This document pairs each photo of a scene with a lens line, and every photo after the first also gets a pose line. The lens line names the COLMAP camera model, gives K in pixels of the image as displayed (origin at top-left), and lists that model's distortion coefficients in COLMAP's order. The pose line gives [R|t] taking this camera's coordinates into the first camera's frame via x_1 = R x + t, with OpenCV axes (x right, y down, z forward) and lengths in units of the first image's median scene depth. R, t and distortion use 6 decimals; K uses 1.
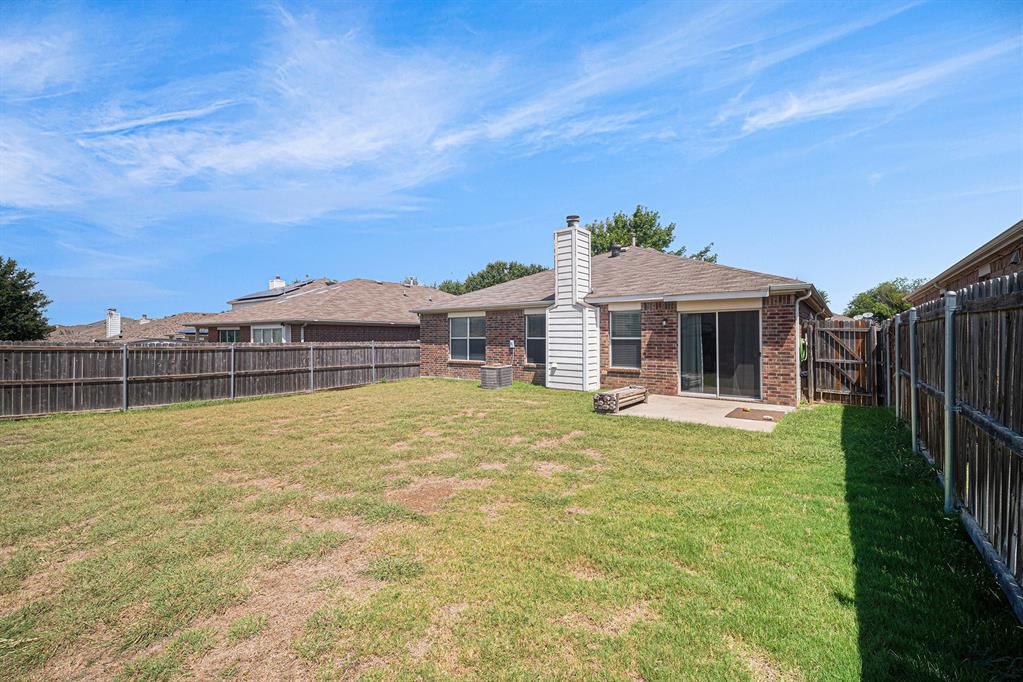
lens RADIAL K [[426.6, 0, 513.7], [0, 426.6, 337.9], [0, 0, 1]] dist [0.000344, -0.000084]
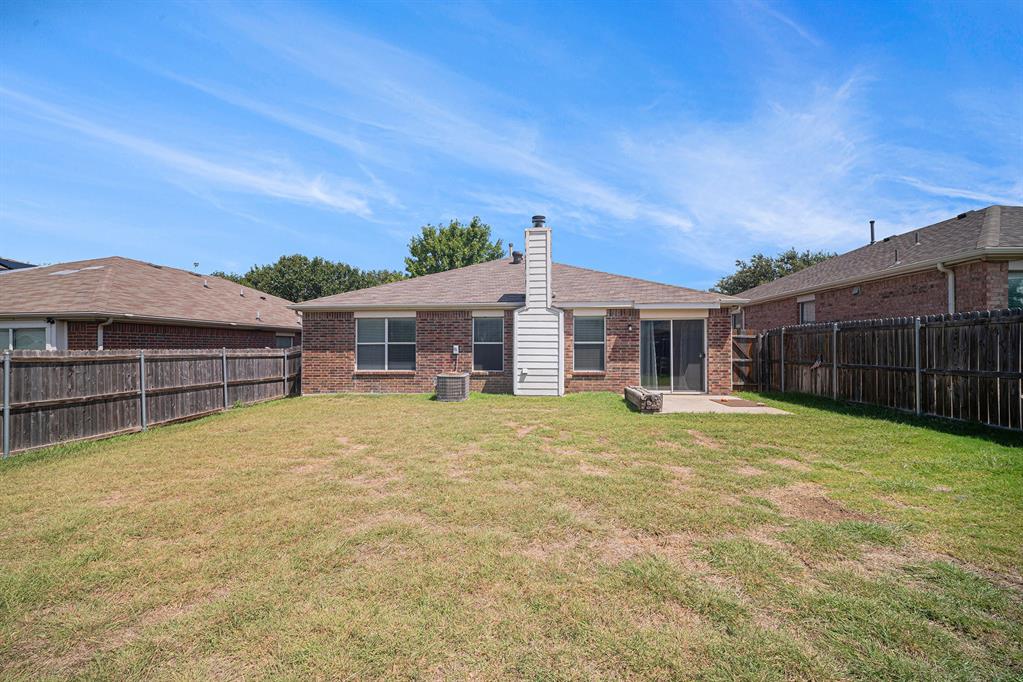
lens RADIAL K [[424.9, 0, 512.4], [0, 424.9, 353.8], [0, 0, 1]] dist [-0.008035, -0.000339]
pose [[0.836692, -0.011281, 0.547557, -0.437664], [0.003879, 0.999885, 0.014673, 0.011421], [-0.547659, -0.010153, 0.836640, 0.222299]]
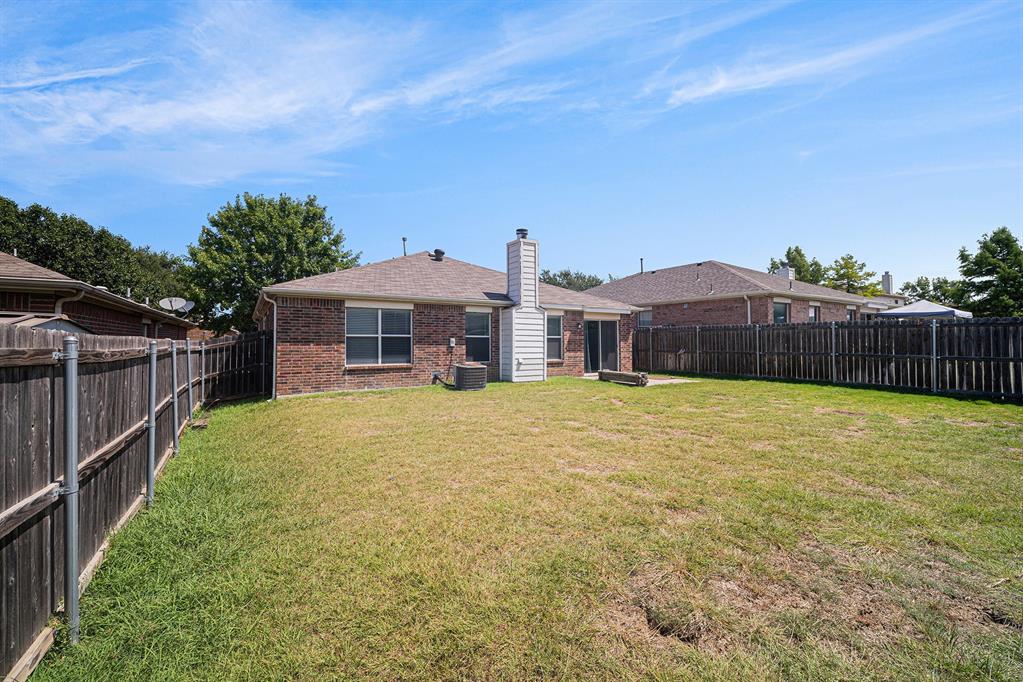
lens RADIAL K [[426.6, 0, 513.7], [0, 426.6, 337.9], [0, 0, 1]] dist [0.000344, -0.000084]
pose [[0.356016, 0.008449, 0.934442, -0.925389], [0.001943, 0.999950, -0.009782, 0.015572], [-0.934478, 0.005298, 0.355982, 0.615409]]
